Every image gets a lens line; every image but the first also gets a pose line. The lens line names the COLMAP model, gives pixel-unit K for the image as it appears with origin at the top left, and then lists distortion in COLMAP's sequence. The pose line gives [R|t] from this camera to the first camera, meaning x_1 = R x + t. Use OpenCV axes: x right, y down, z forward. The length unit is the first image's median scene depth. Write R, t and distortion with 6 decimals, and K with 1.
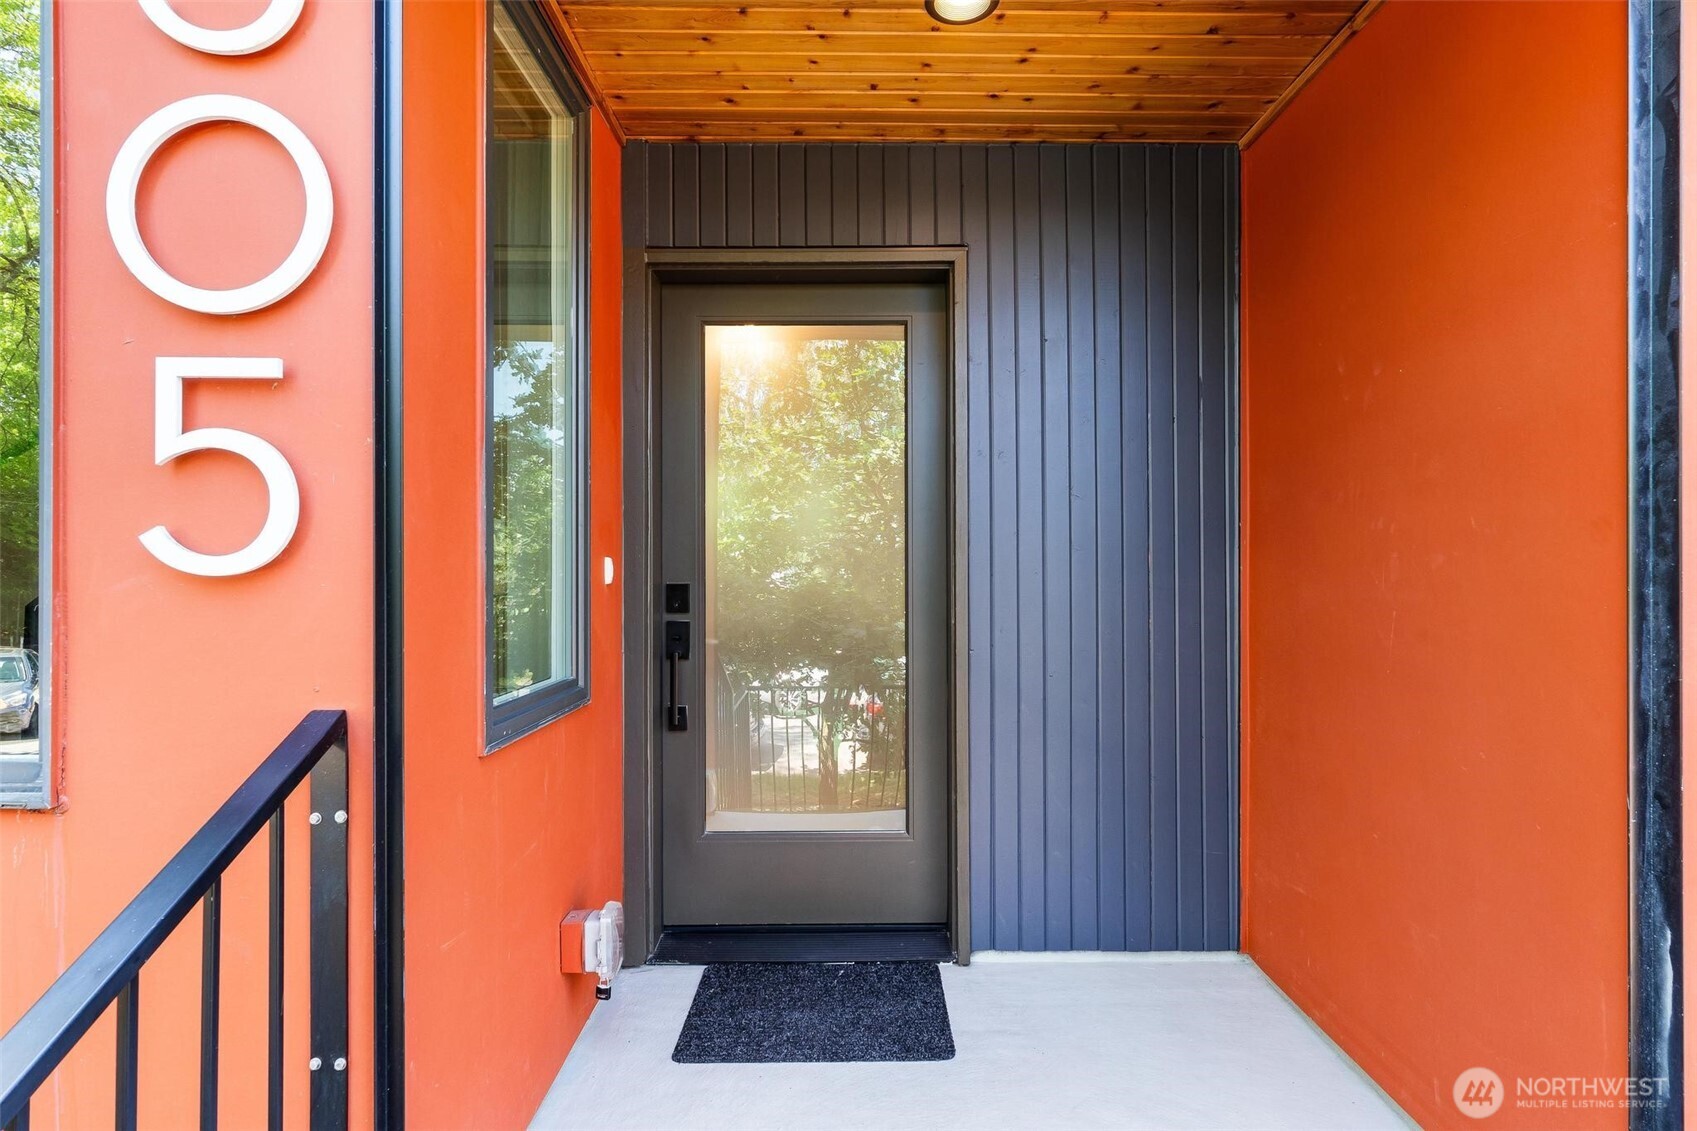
lens RADIAL K [[808.9, 0, 848.5], [0, 808.9, 565.5], [0, 0, 1]] dist [0.000139, -0.000435]
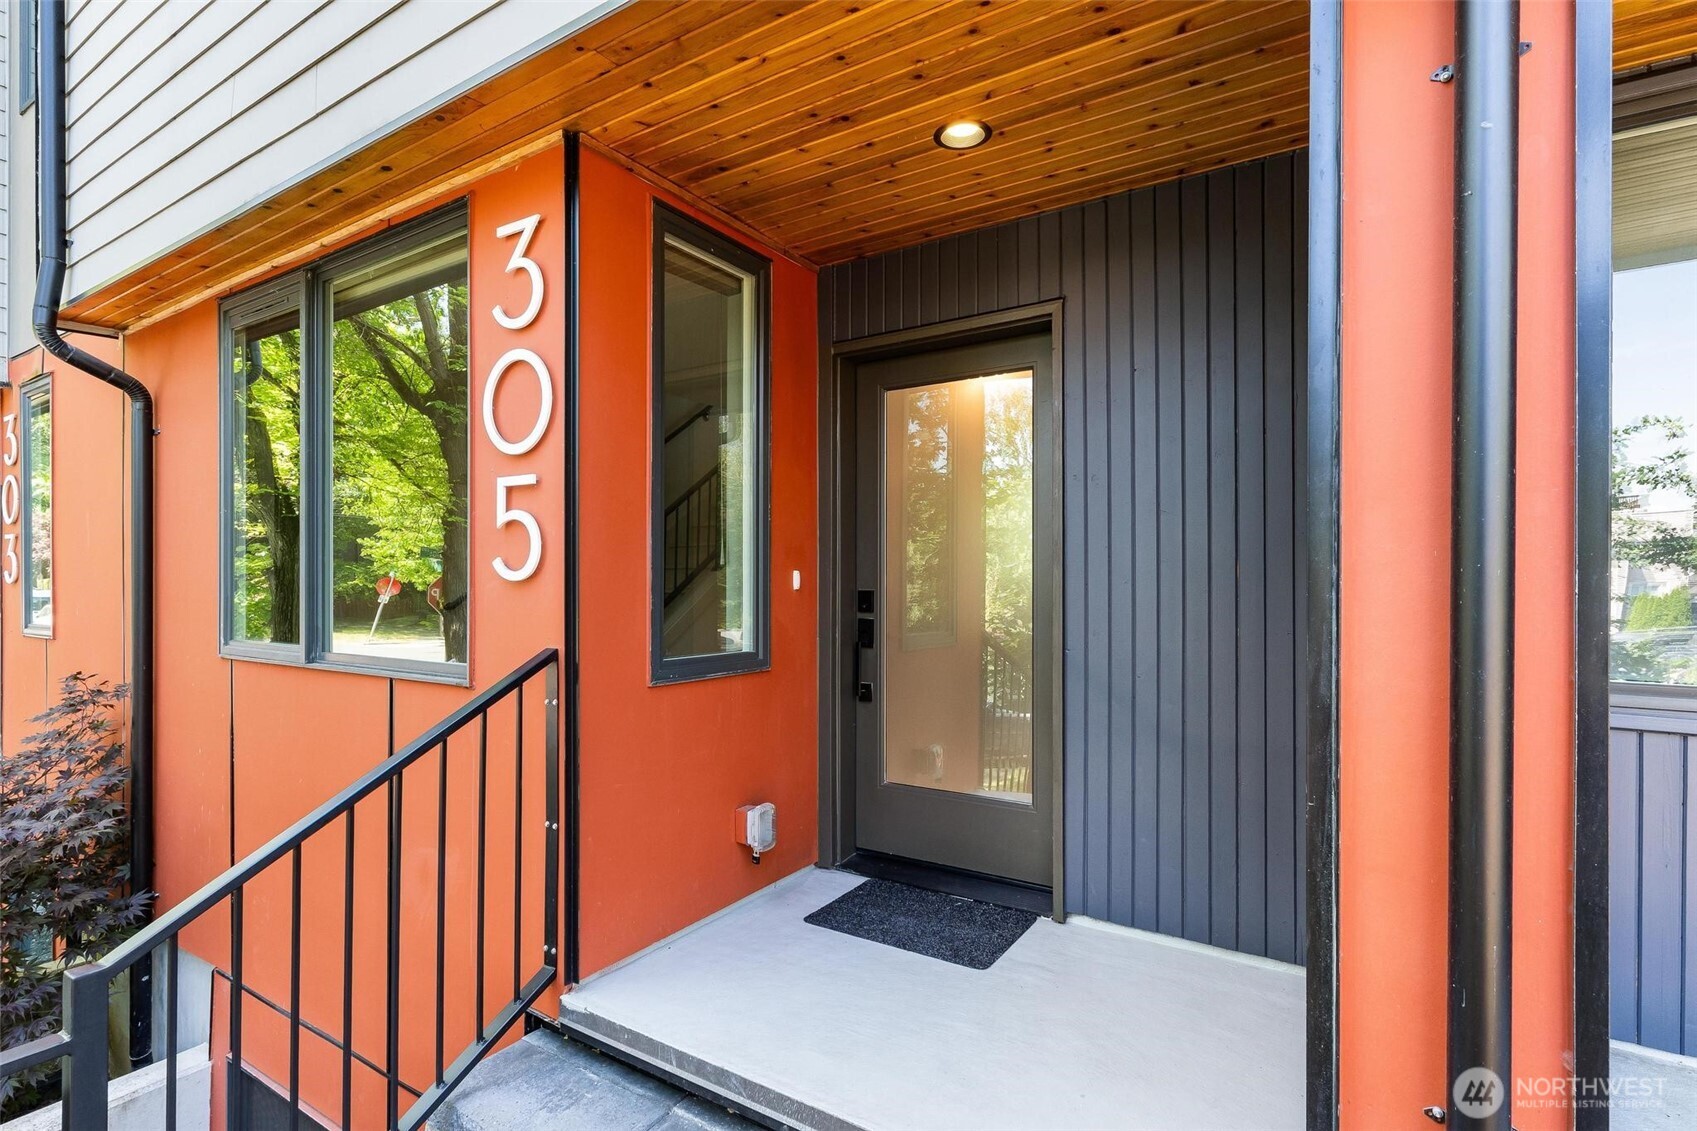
lens RADIAL K [[820.6, 0, 850.2], [0, 820.6, 580.6], [0, 0, 1]] dist [0.001787, 0.000260]
pose [[0.835159, 0.001372, -0.550006, 0.558076], [0.000257, 0.999996, 0.002885, 0.002981], [0.550008, -0.002551, 0.835156, -0.146734]]
